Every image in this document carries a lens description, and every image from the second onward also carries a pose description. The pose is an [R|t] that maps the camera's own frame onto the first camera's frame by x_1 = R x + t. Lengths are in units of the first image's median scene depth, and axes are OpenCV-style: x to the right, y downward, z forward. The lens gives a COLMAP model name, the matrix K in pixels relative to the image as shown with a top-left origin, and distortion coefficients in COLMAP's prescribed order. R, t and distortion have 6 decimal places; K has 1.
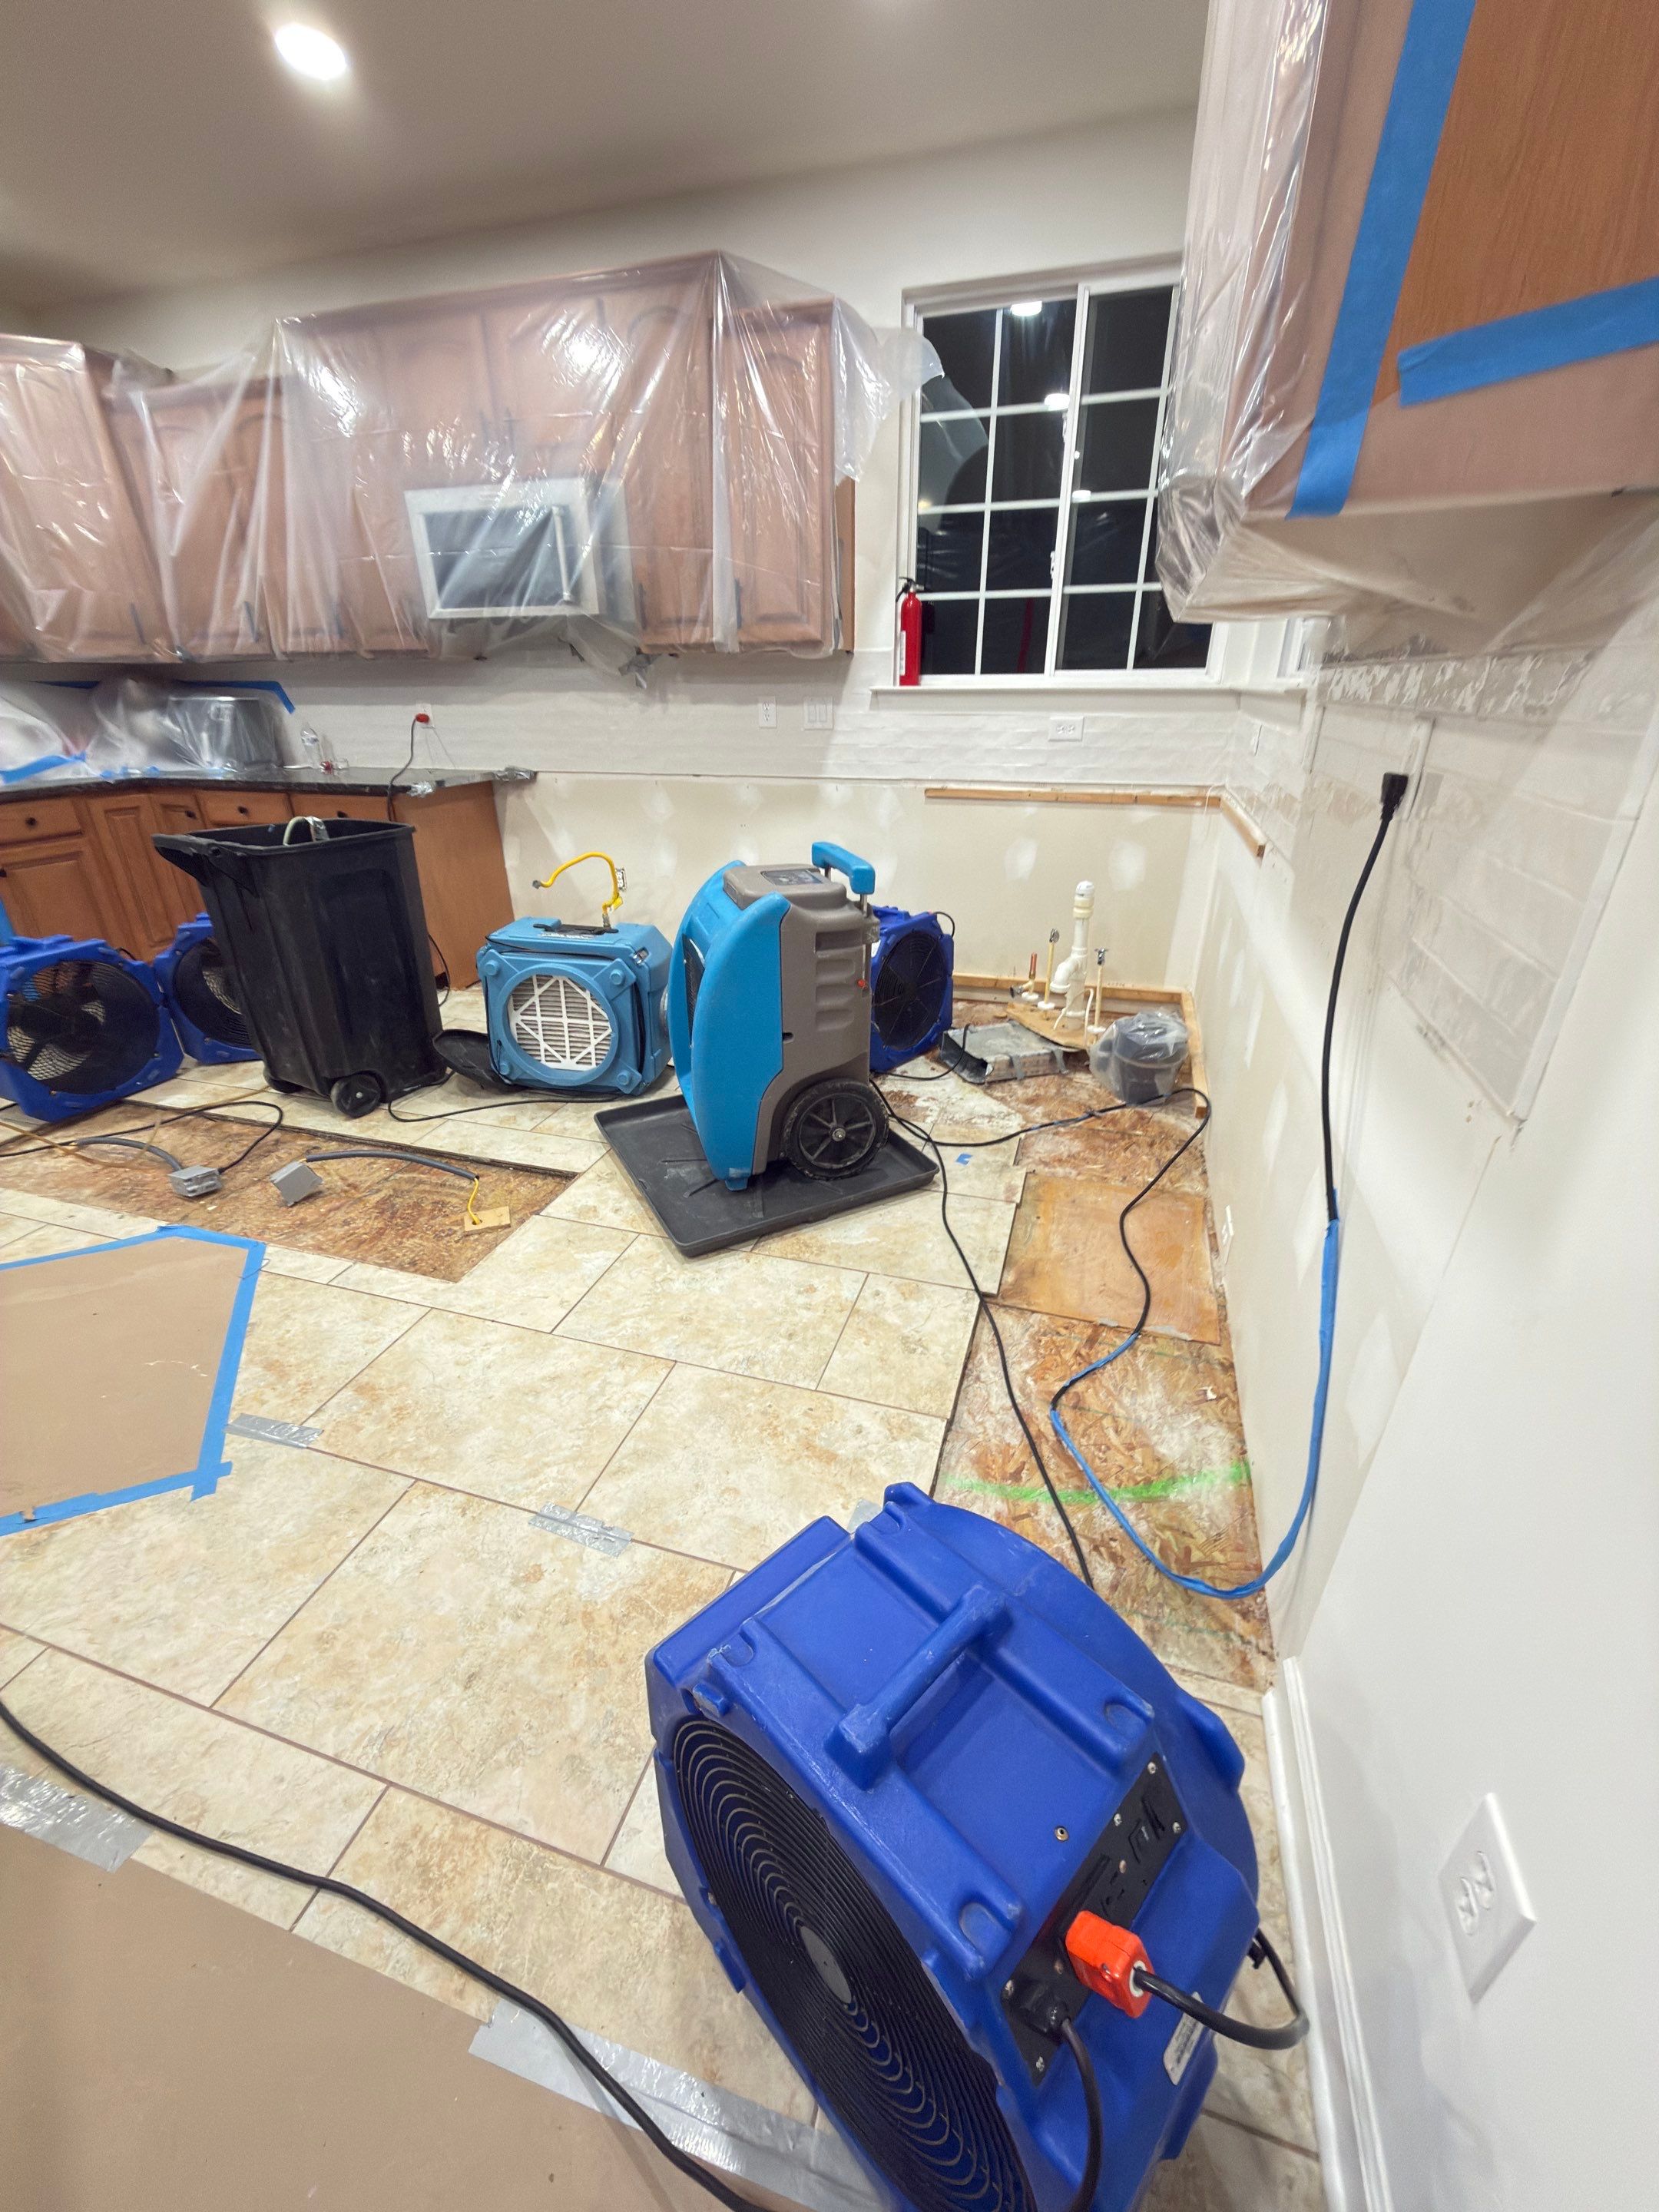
lens RADIAL K [[876.2, 0, 823.3], [0, 876.2, 1101.8], [0, 0, 1]] dist [-0.000048, 0.000636]
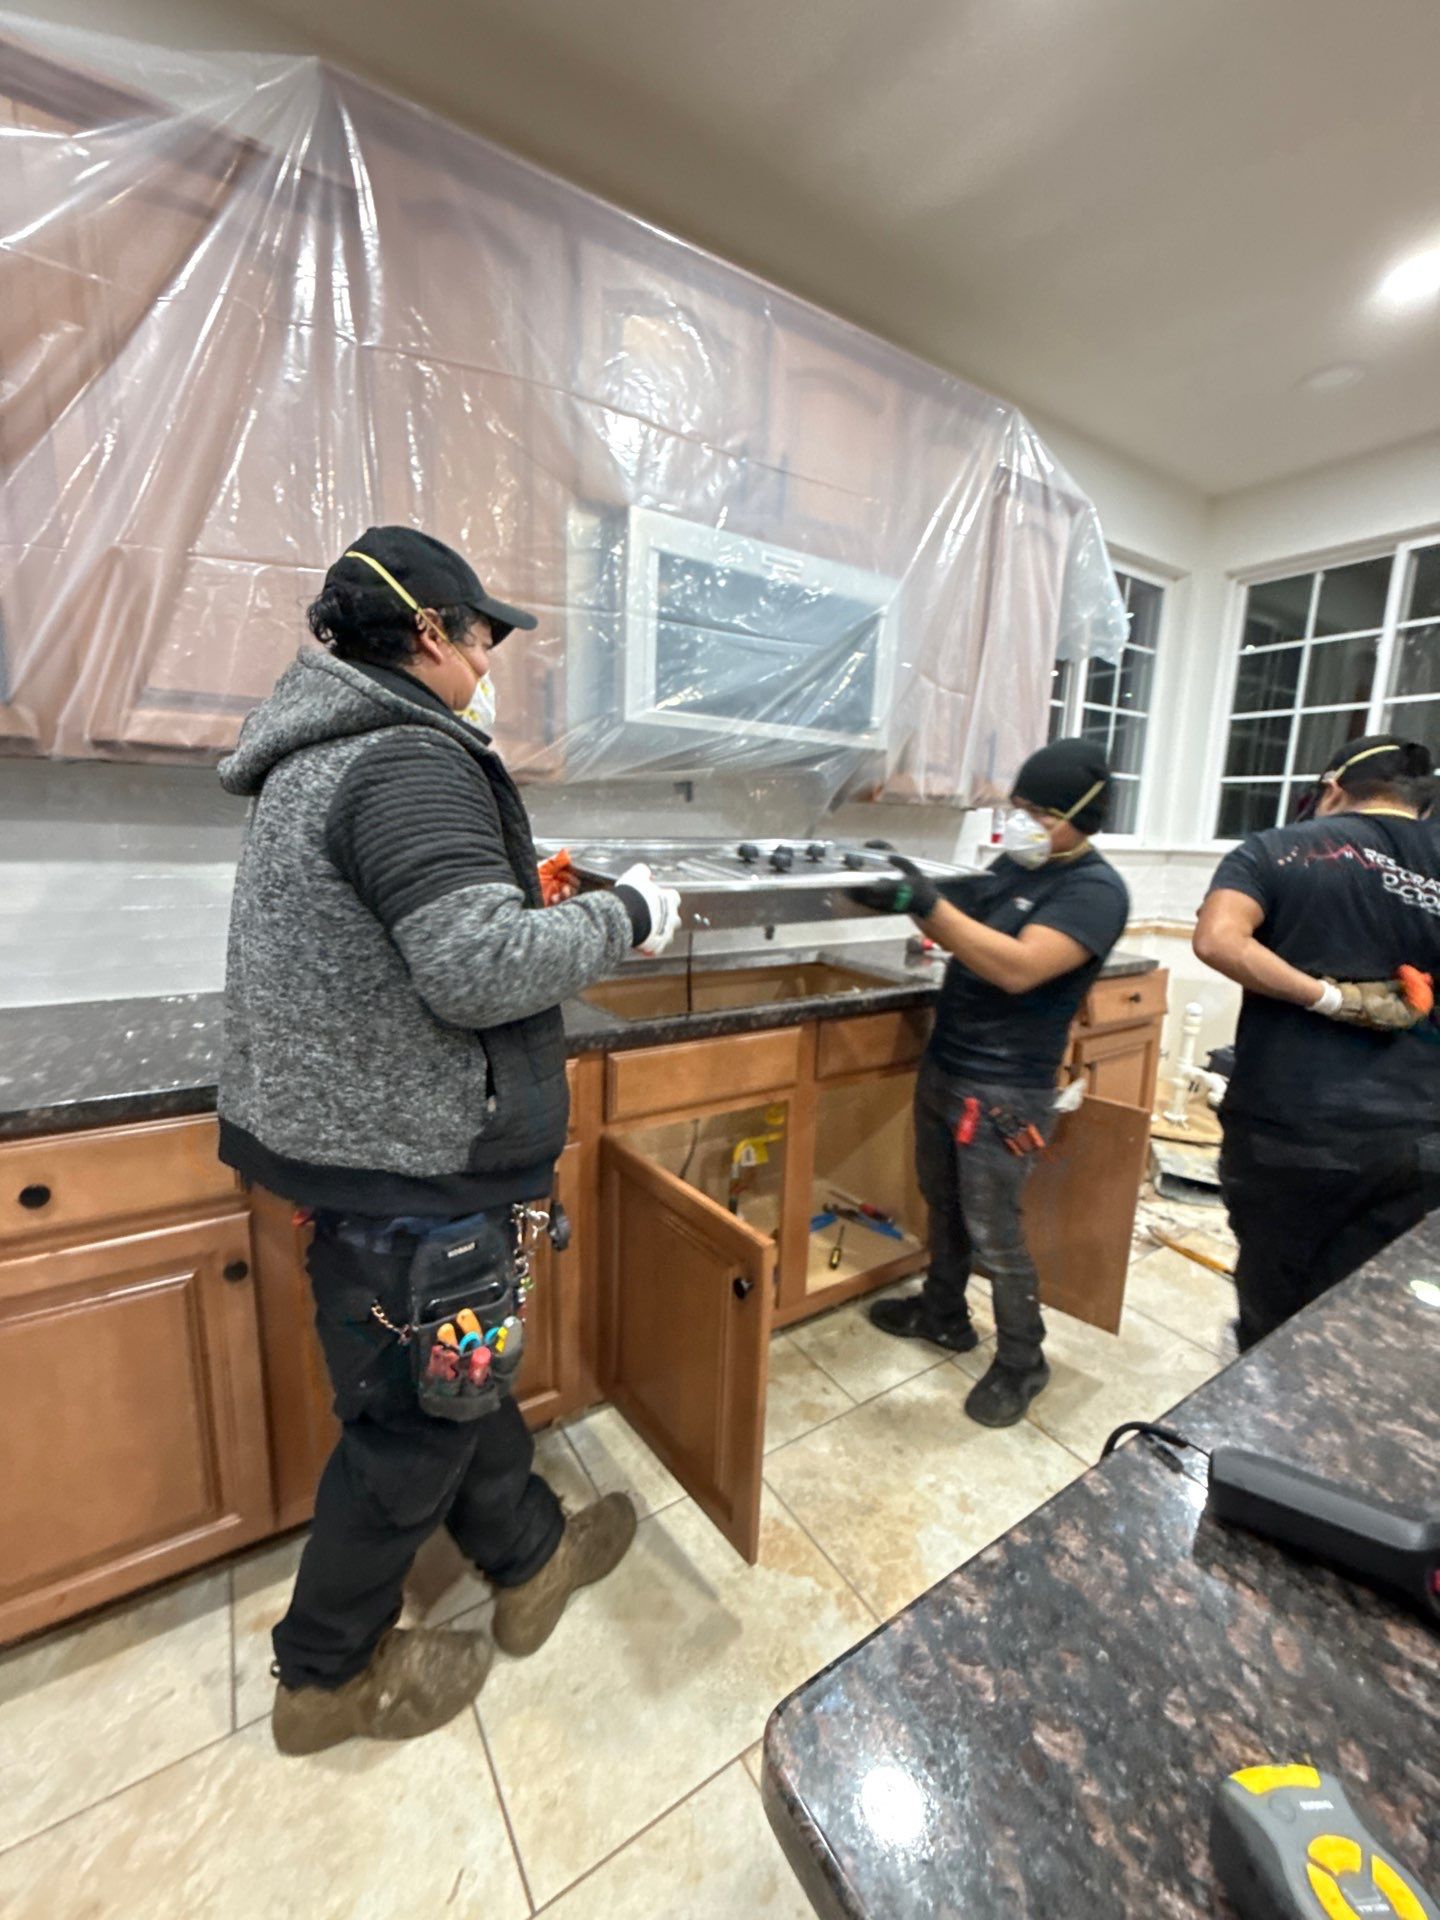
lens RADIAL K [[760.6, 0, 716.2], [0, 760.6, 960.9], [0, 0, 1]] dist [-0.000048, 0.000636]
pose [[0.644867, -0.109802, 0.756366, -1.038355], [0.300193, 0.946485, -0.118539, -0.451850], [-0.702873, 0.303497, 0.643319, 0.936932]]
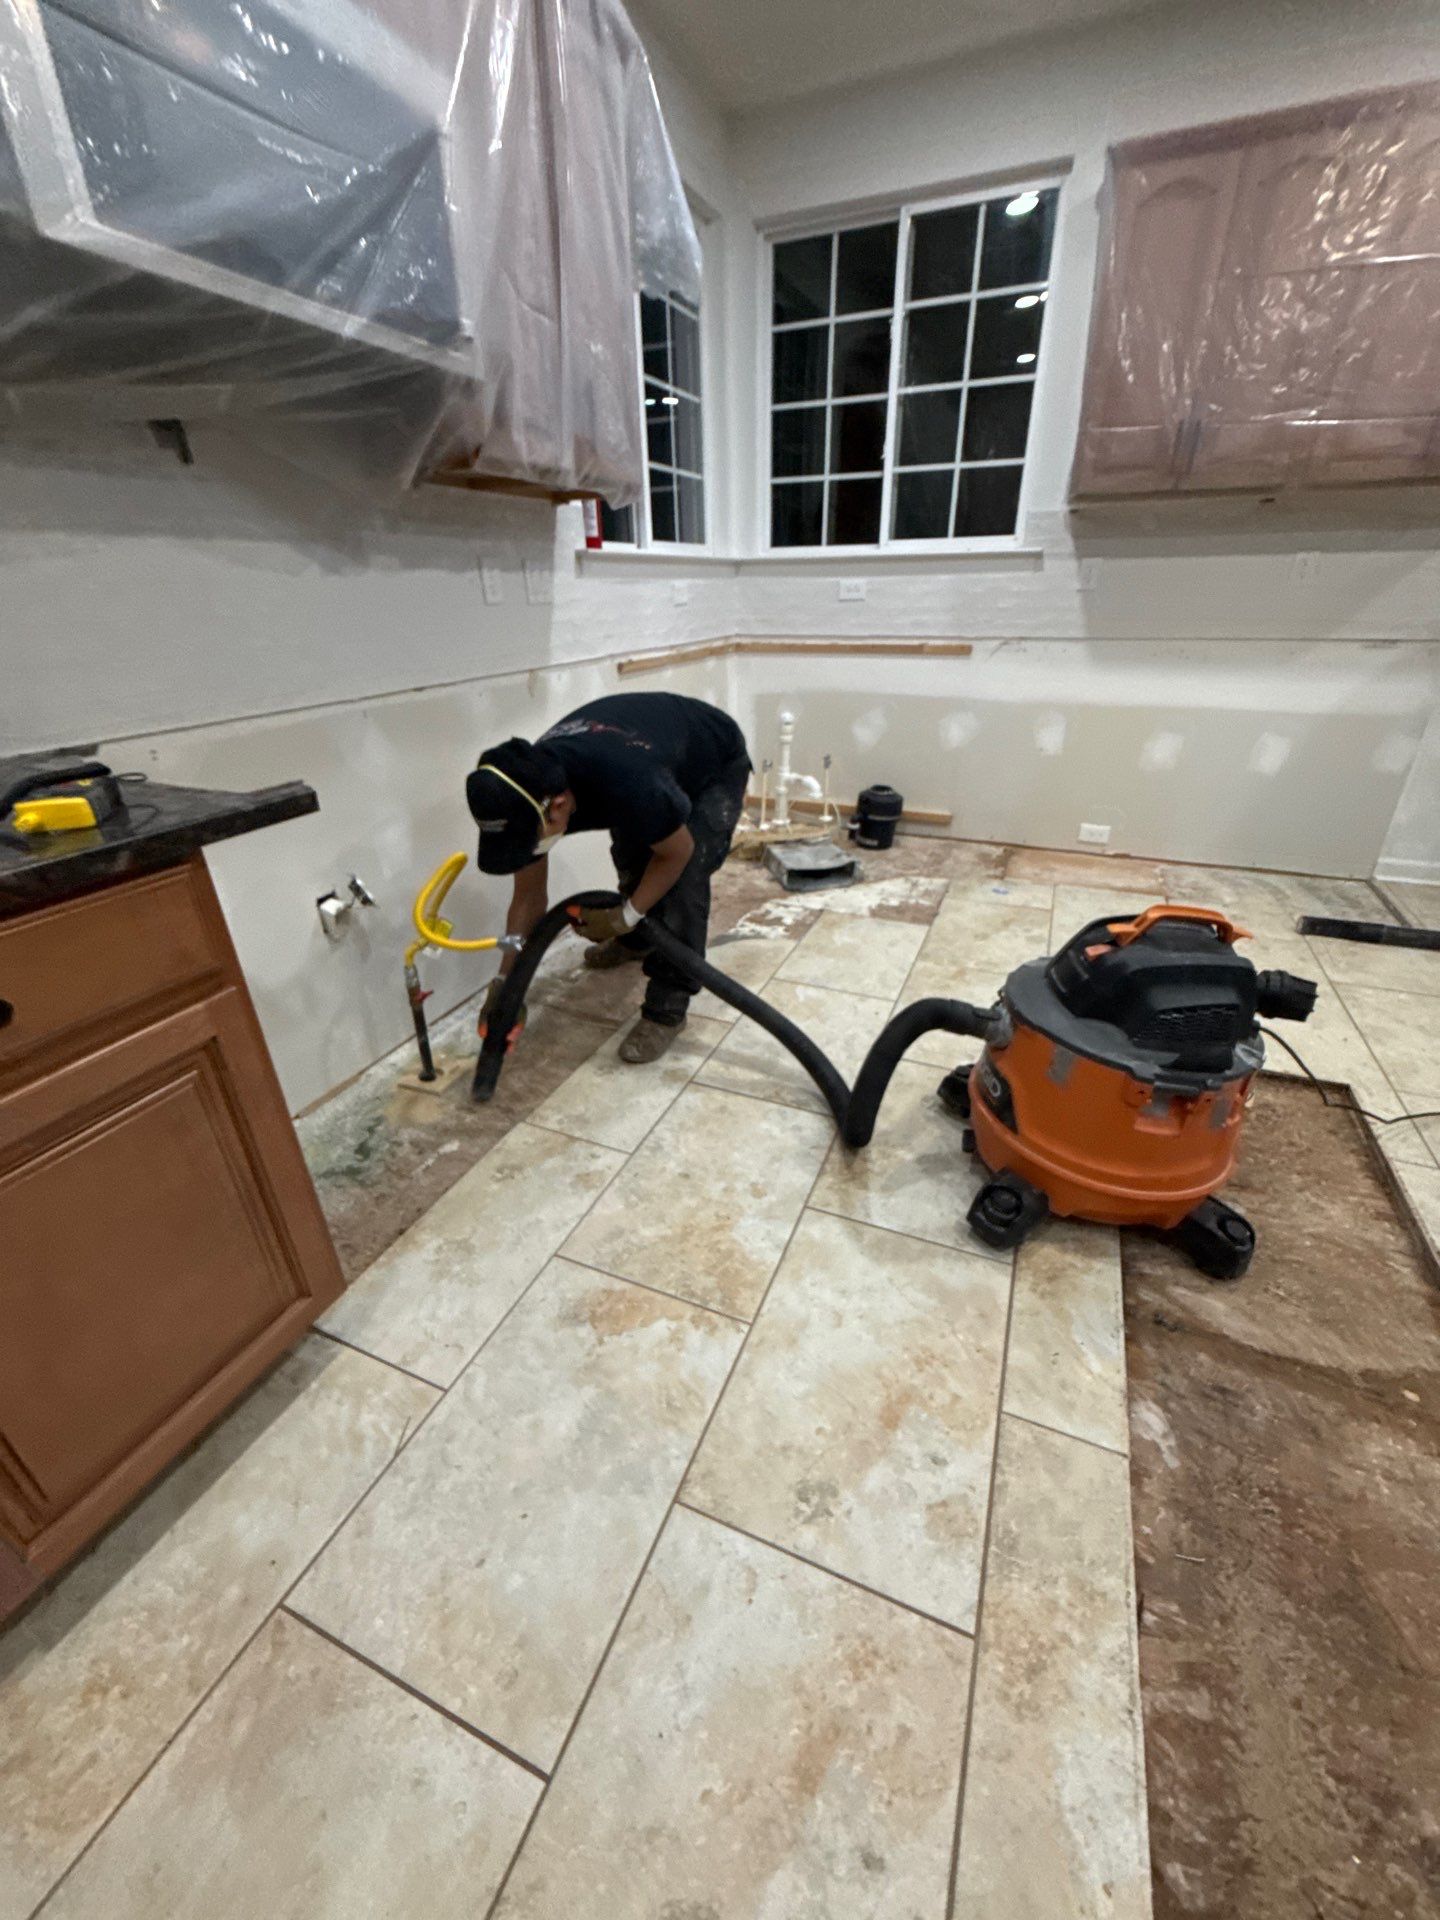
lens RADIAL K [[760.6, 0, 721.0], [0, 760.6, 963.0], [0, 0, 1]] dist [-0.000048, 0.000636]
pose [[0.104791, -0.439947, 0.891889, -0.999569], [0.440503, 0.824584, 0.354991, -0.459408], [-0.891614, 0.355680, 0.280207, 1.084582]]
